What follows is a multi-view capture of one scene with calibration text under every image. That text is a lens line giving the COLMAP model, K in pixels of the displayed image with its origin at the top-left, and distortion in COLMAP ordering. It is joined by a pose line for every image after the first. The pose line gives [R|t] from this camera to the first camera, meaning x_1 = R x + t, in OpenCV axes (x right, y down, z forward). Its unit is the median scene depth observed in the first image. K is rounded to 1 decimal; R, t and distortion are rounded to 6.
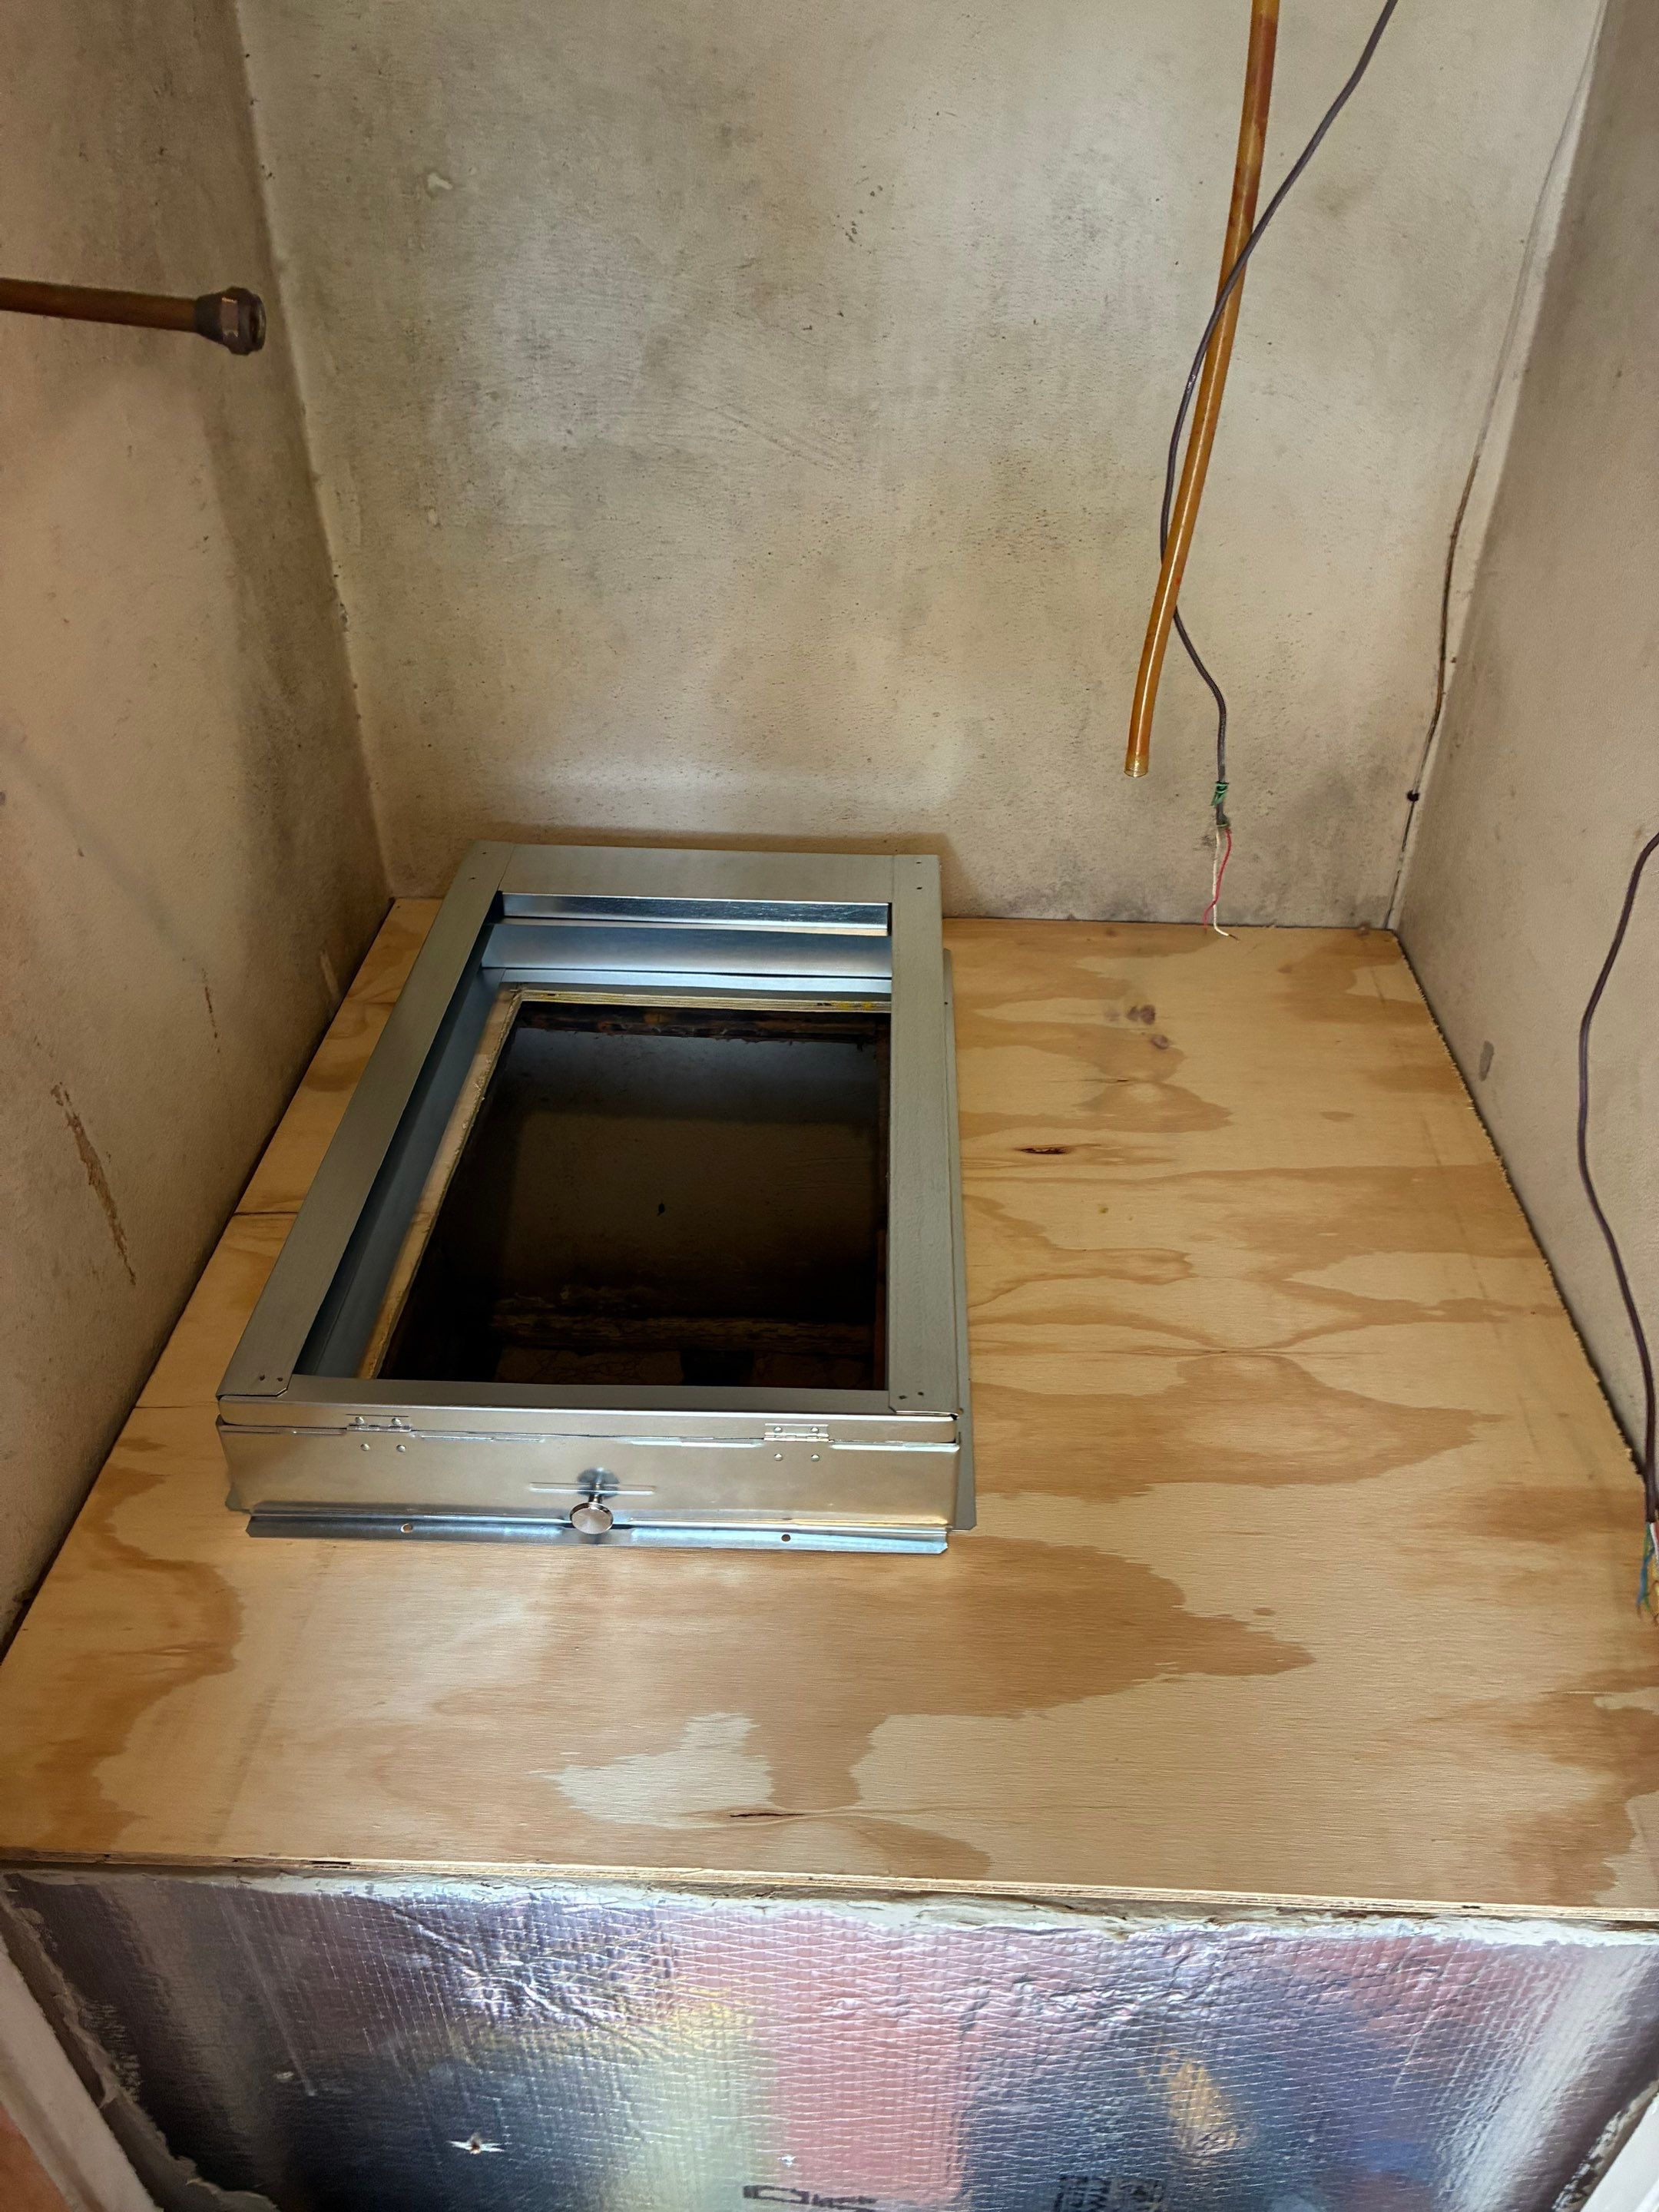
lens RADIAL K [[1685.5, 0, 854.2], [0, 1685.5, 1080.6], [0, 0, 1]] dist [0.035478, -0.056679]
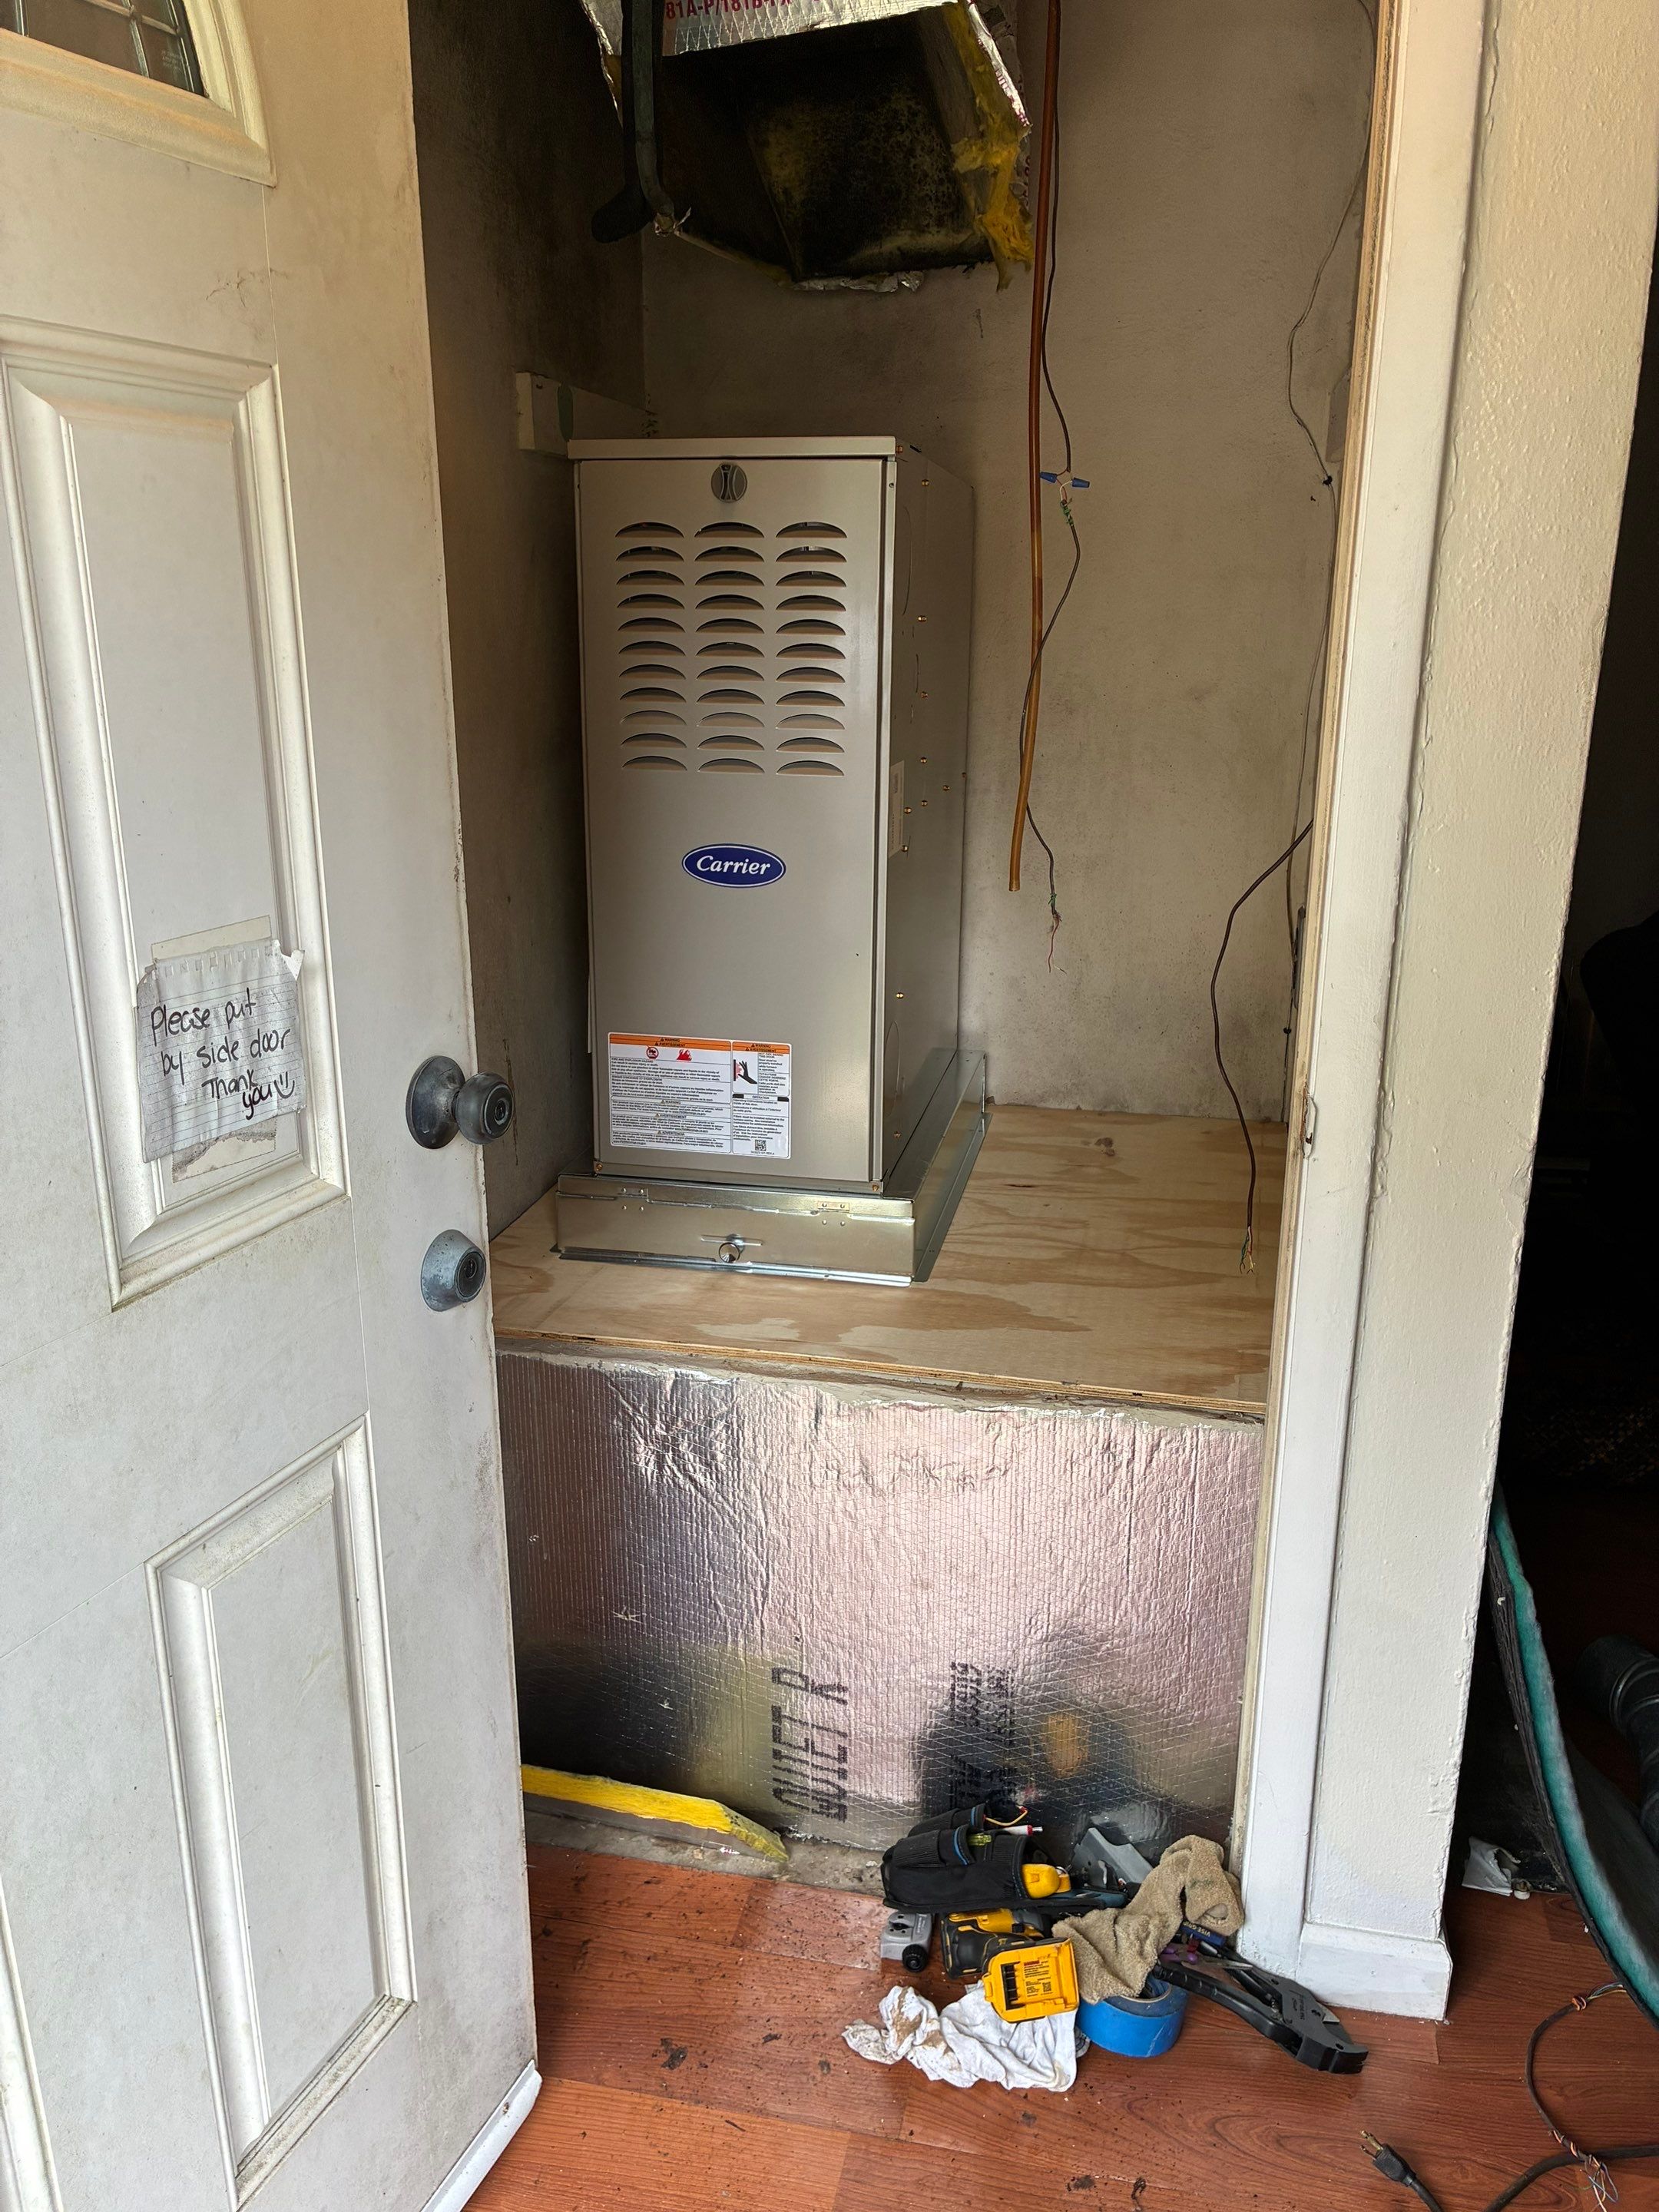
lens RADIAL K [[1693.1, 0, 810.0], [0, 1693.1, 1048.4], [0, 0, 1]] dist [0.020980, -0.017340]
pose [[0.981262, 0.035743, -0.189336, 0.273555], [-0.101326, 0.931522, -0.349284, 0.656638], [0.163886, 0.361923, 0.917689, -0.793857]]
